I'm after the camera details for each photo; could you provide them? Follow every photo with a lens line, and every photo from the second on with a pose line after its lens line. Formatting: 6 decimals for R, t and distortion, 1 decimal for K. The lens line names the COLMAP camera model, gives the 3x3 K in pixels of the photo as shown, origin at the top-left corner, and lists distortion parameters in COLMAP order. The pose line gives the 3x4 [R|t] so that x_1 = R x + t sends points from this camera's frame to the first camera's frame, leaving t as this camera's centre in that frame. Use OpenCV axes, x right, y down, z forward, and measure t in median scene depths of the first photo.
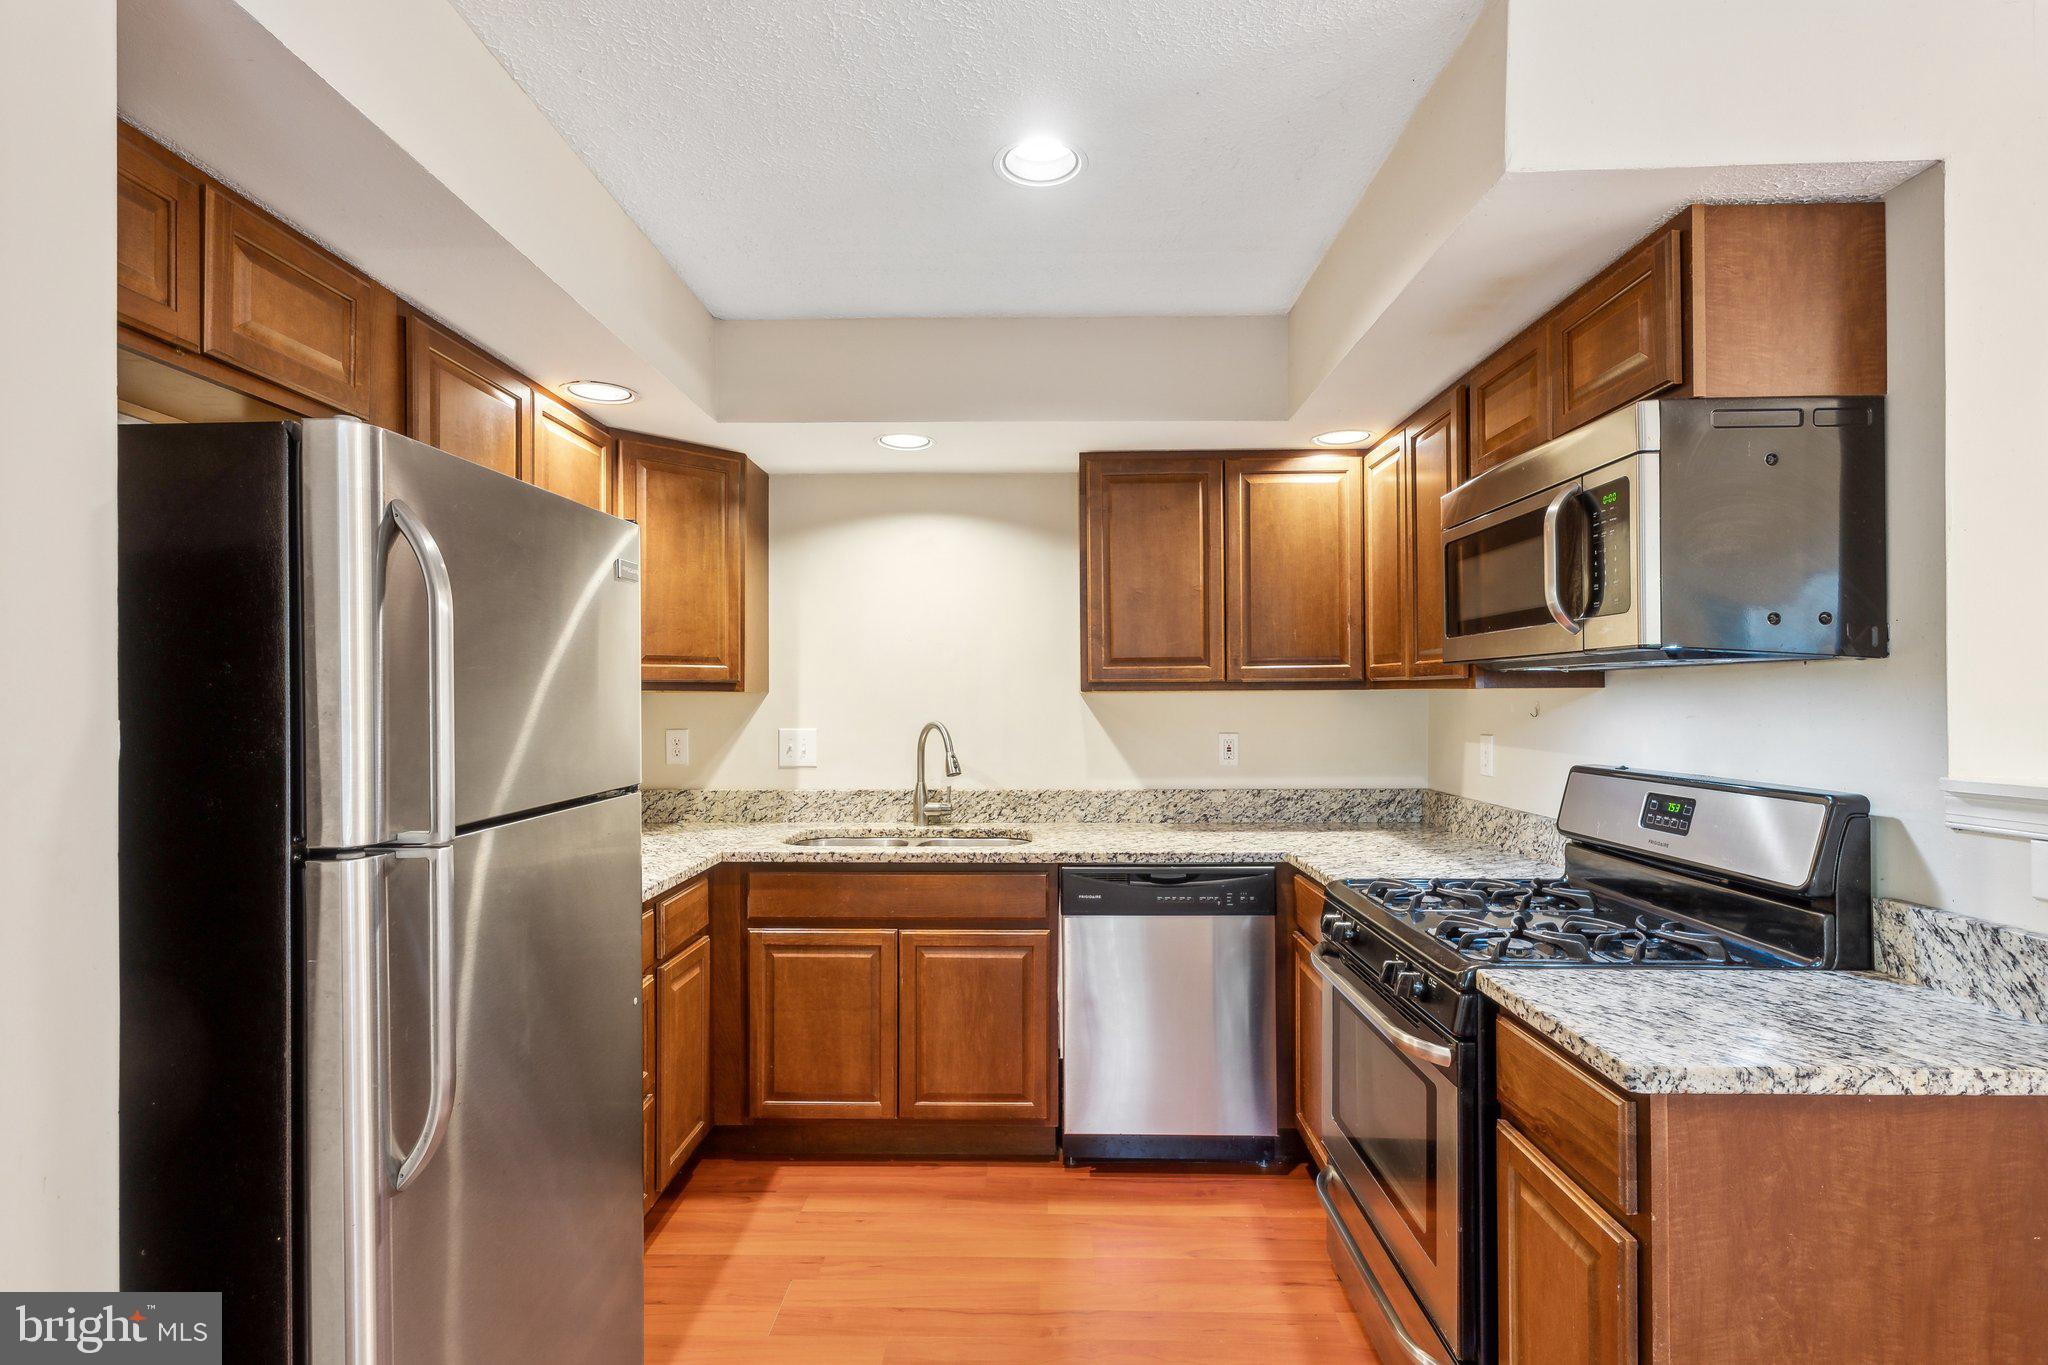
lens RADIAL K [[963.8, 0, 1021.1], [0, 963.8, 692.9], [0, 0, 1]] dist [-0.003201, -0.000987]
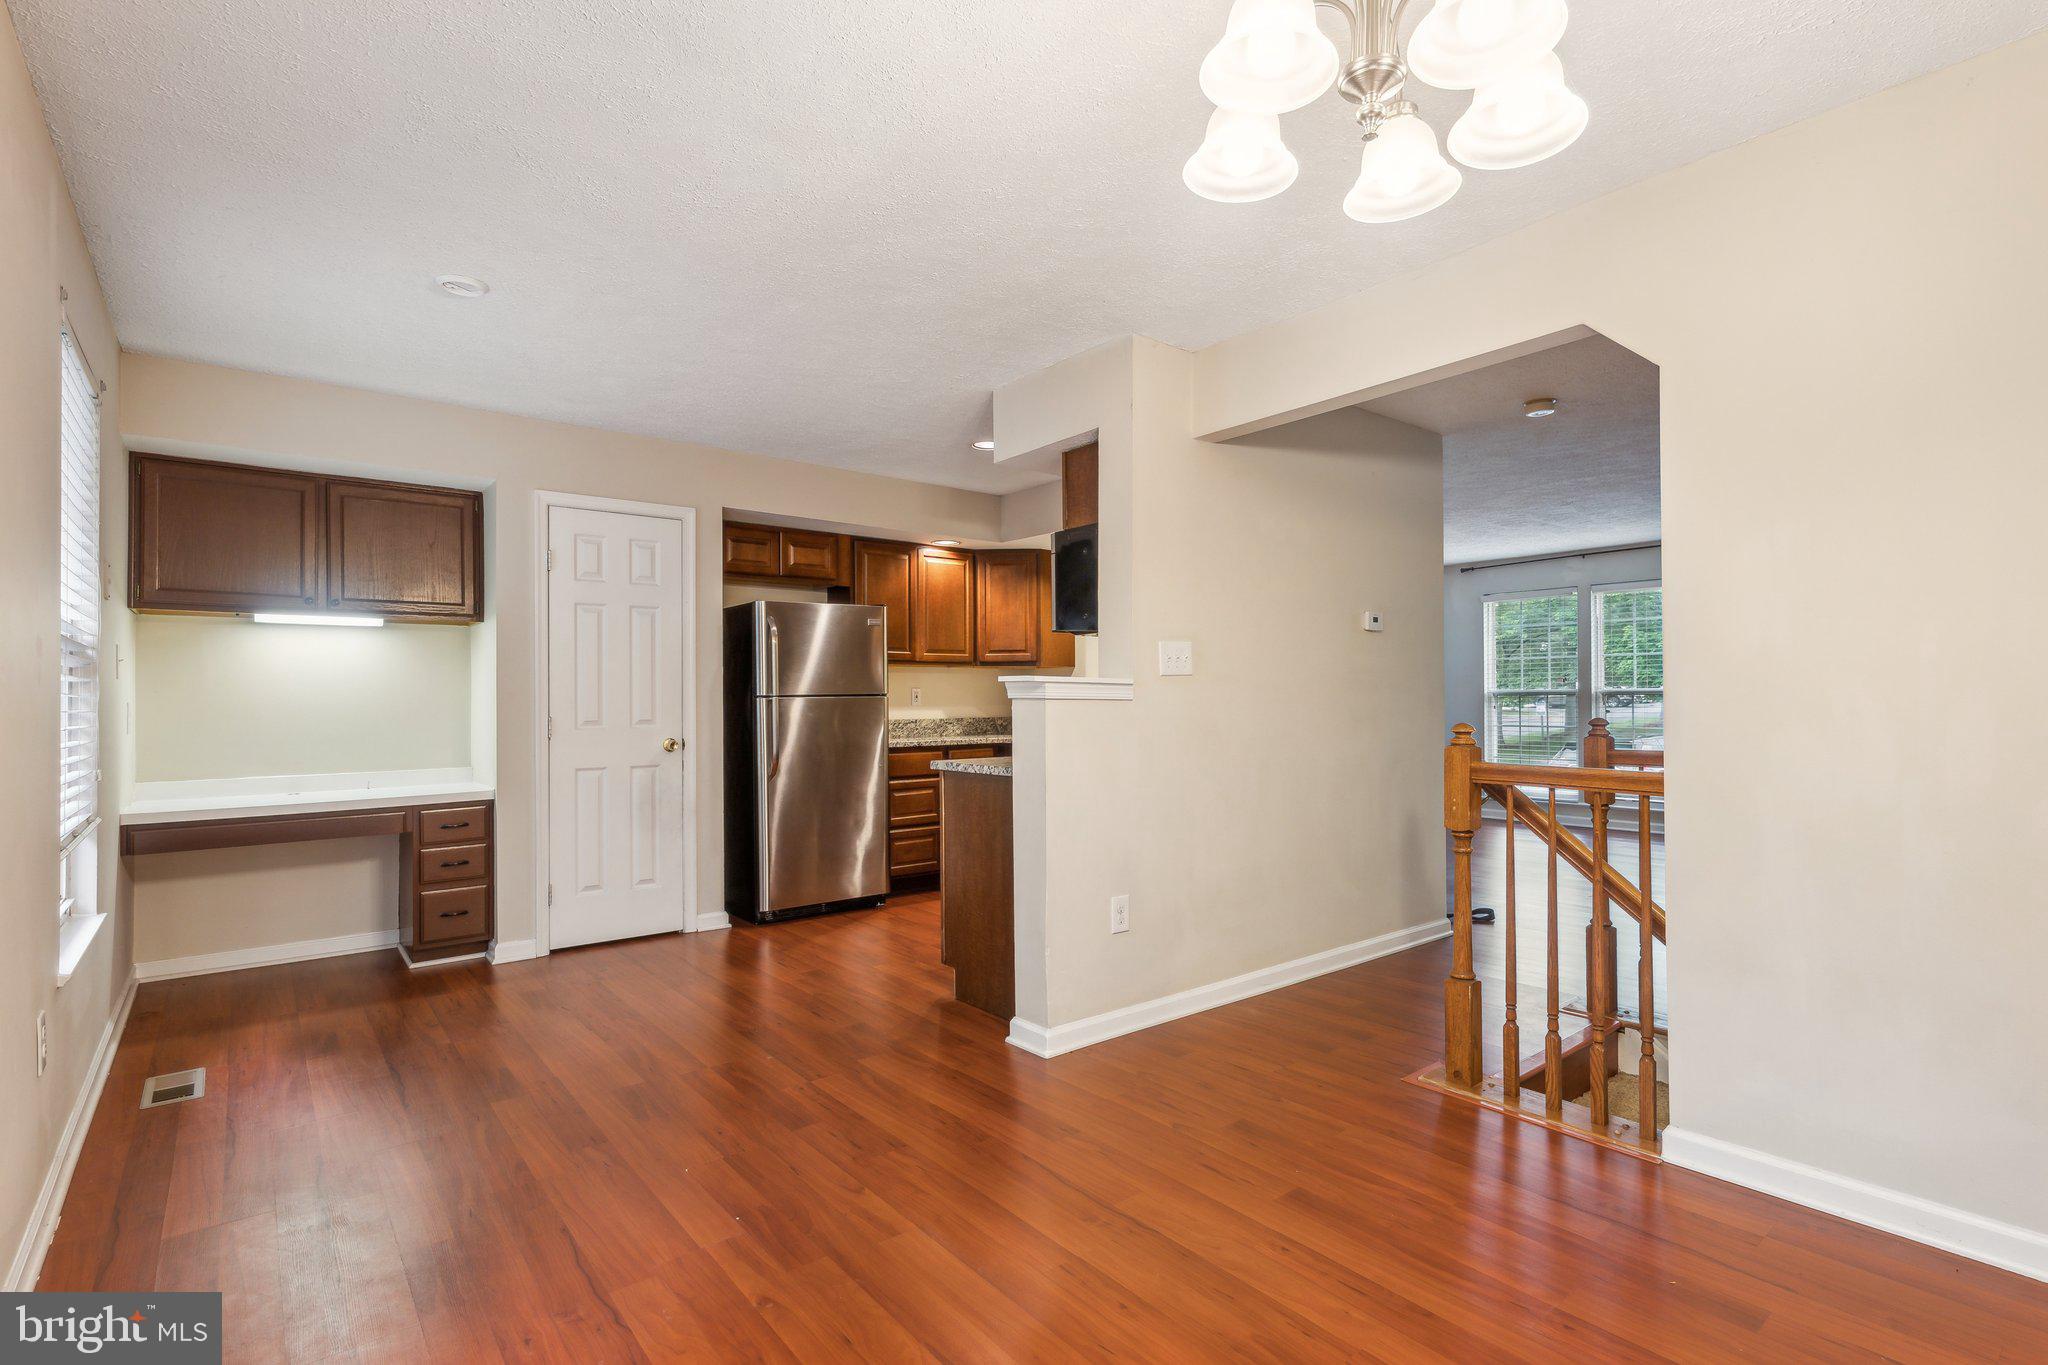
lens RADIAL K [[963.8, 0, 1021.8], [0, 963.8, 690.6], [0, 0, 1]] dist [-0.003201, -0.000987]
pose [[0.647176, -0.005125, -0.762323, 3.442349], [0.005000, 0.999984, -0.002478, 0.152177], [0.762324, -0.002208, 0.647192, -0.952097]]
